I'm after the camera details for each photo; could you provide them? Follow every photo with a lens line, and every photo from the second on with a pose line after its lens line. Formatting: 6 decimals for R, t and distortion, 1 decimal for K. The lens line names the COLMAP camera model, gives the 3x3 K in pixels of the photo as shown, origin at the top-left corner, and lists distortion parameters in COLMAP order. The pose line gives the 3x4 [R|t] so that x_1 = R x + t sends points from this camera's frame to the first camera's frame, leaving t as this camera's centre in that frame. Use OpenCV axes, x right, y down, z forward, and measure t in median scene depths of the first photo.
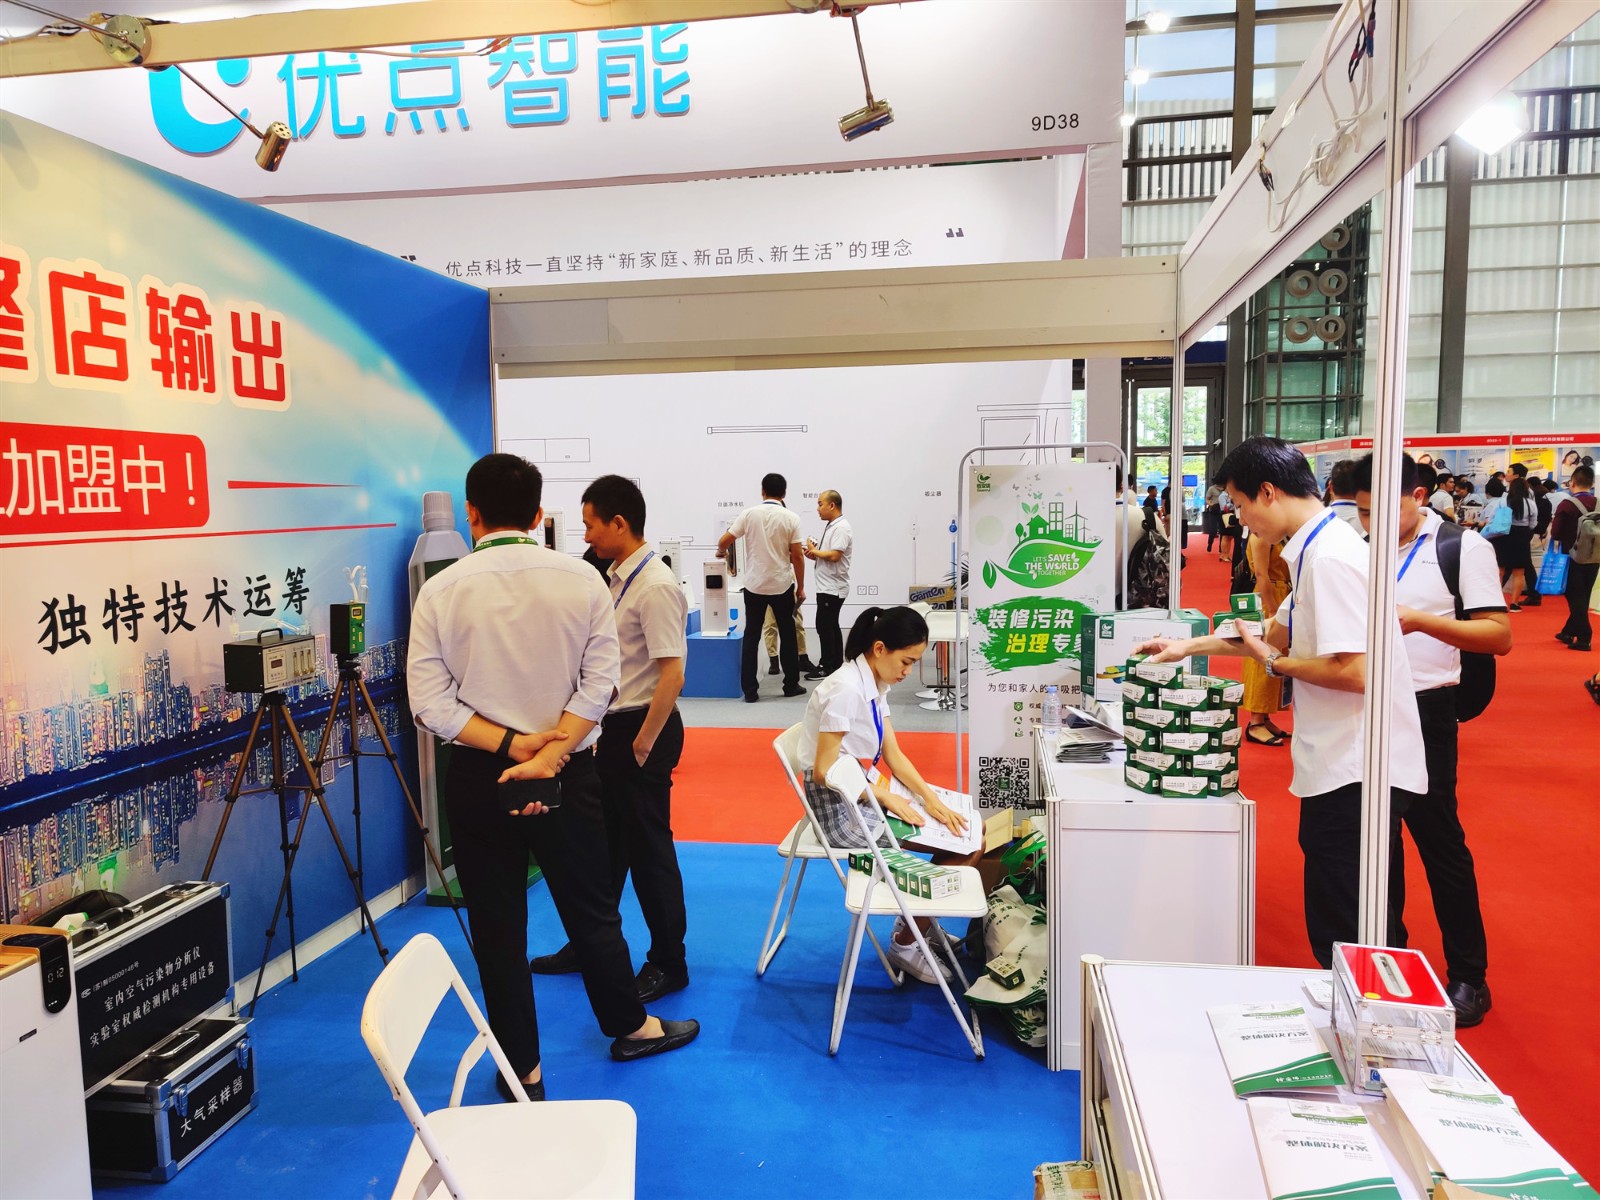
lens RADIAL K [[1202.2, 0, 806.9], [0, 1202.2, 613.8], [0, 0, 1]] dist [0.022320, 0.007864]
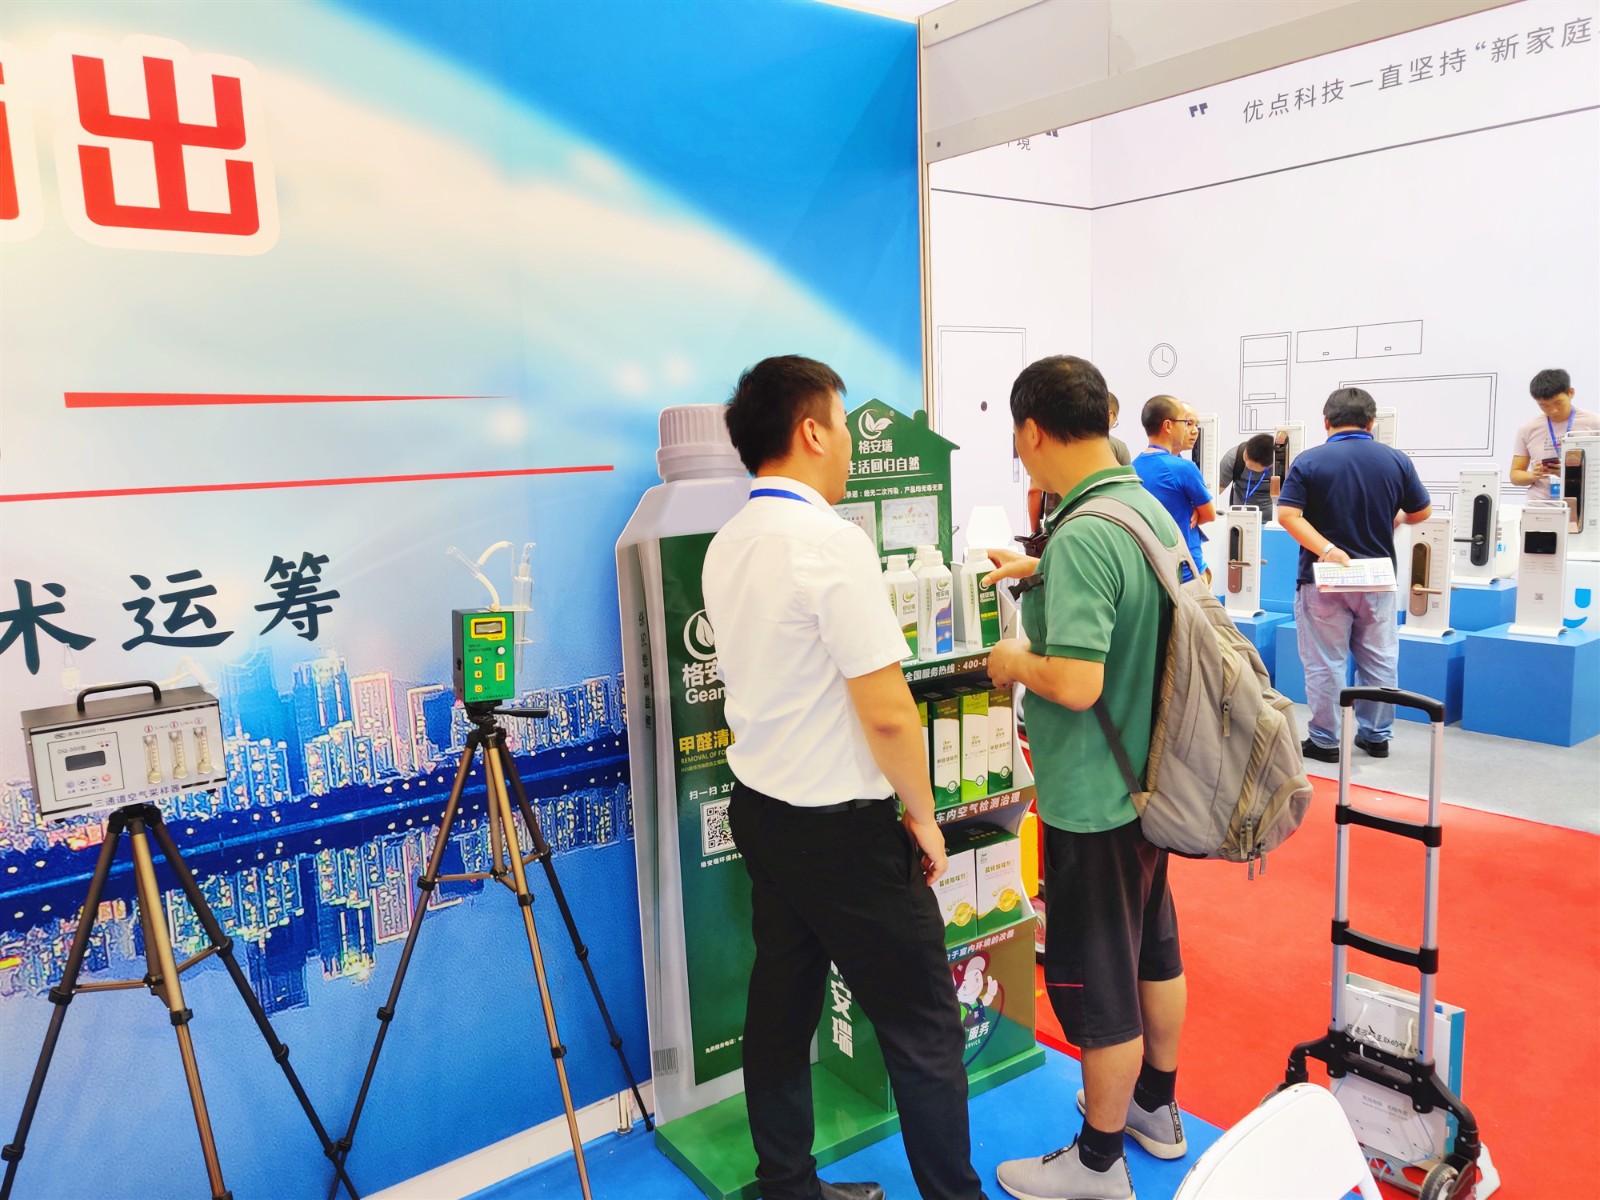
lens RADIAL K [[1202.2, 0, 795.7], [0, 1202.2, 617.3], [0, 0, 1]] dist [0.022320, 0.007864]
pose [[0.751974, 0.090738, -0.652918, 0.111891], [-0.041649, 0.995042, 0.090316, -0.078664], [0.657876, -0.040722, 0.752025, 0.856005]]
